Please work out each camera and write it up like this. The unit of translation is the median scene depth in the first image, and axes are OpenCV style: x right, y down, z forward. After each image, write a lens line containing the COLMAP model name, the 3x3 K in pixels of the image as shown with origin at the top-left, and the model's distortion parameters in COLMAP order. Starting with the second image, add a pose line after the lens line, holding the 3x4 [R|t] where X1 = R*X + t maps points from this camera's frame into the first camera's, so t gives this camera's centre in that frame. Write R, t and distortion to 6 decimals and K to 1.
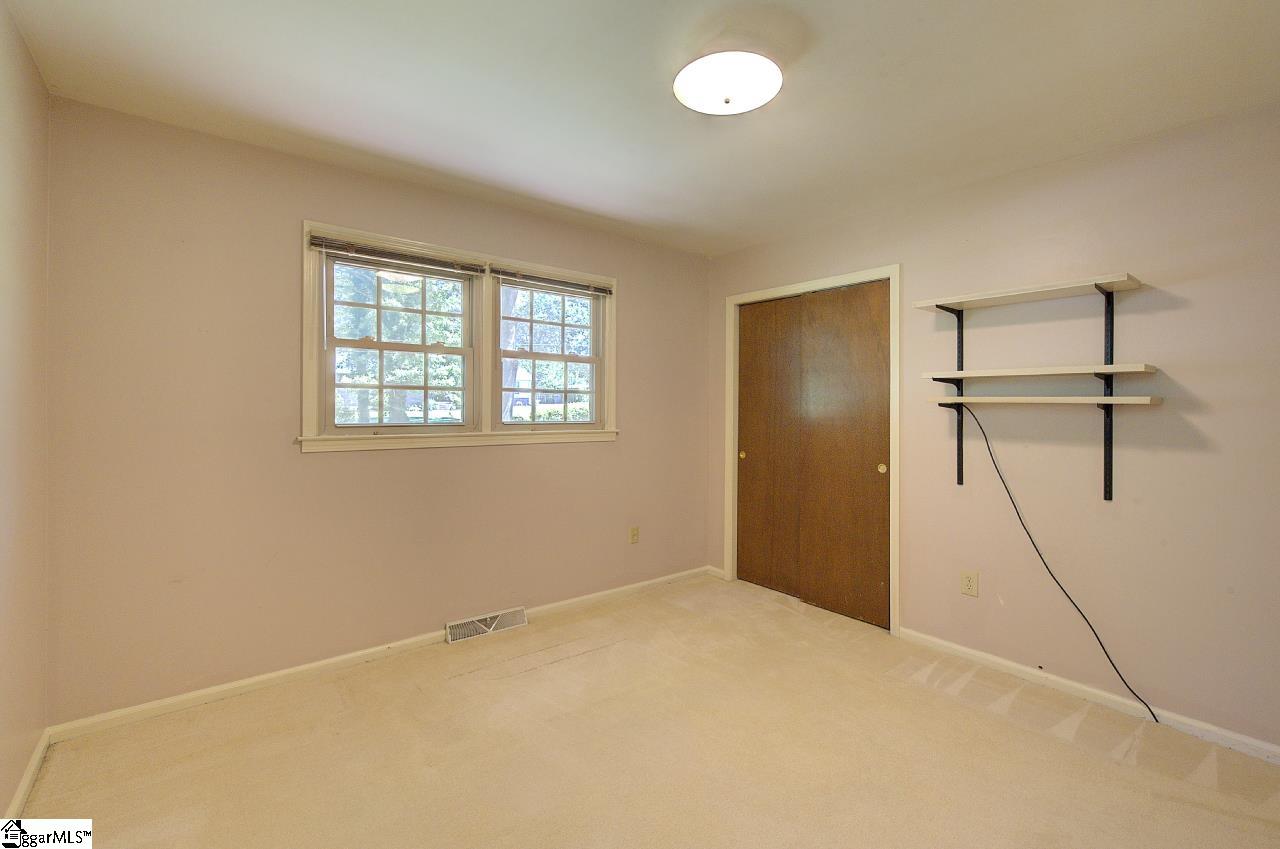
lens RADIAL K [[551.9, 0, 643.9], [0, 551.9, 404.8], [0, 0, 1]] dist [0.001047, 0.000023]
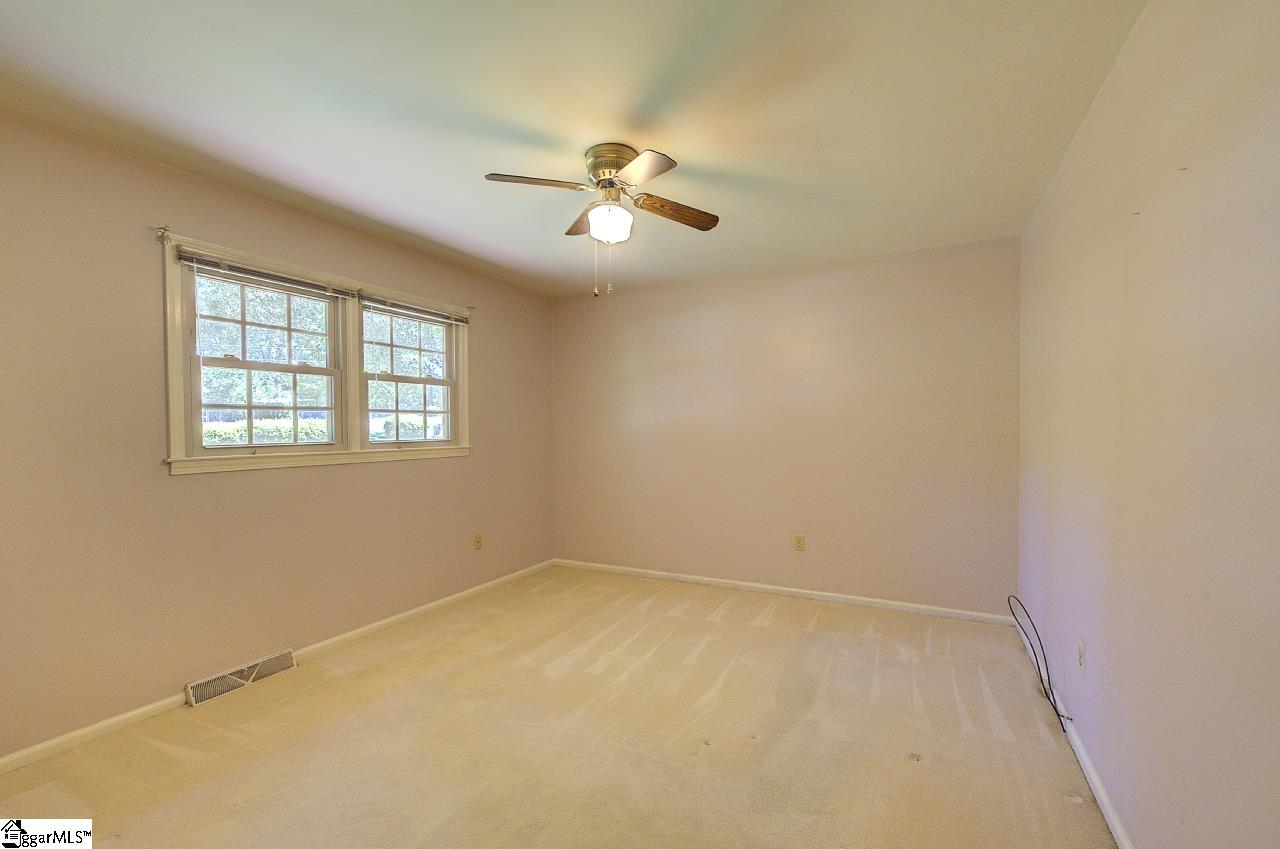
lens RADIAL K [[556.0, 0, 644.4], [0, 556.0, 431.3], [0, 0, 1]] dist [-0.001457, -0.000684]
pose [[0.910023, -0.013162, 0.414349, -0.211011], [0.006300, 0.999820, 0.017923, -0.001658], [-0.414510, -0.013700, 0.909942, -0.170558]]
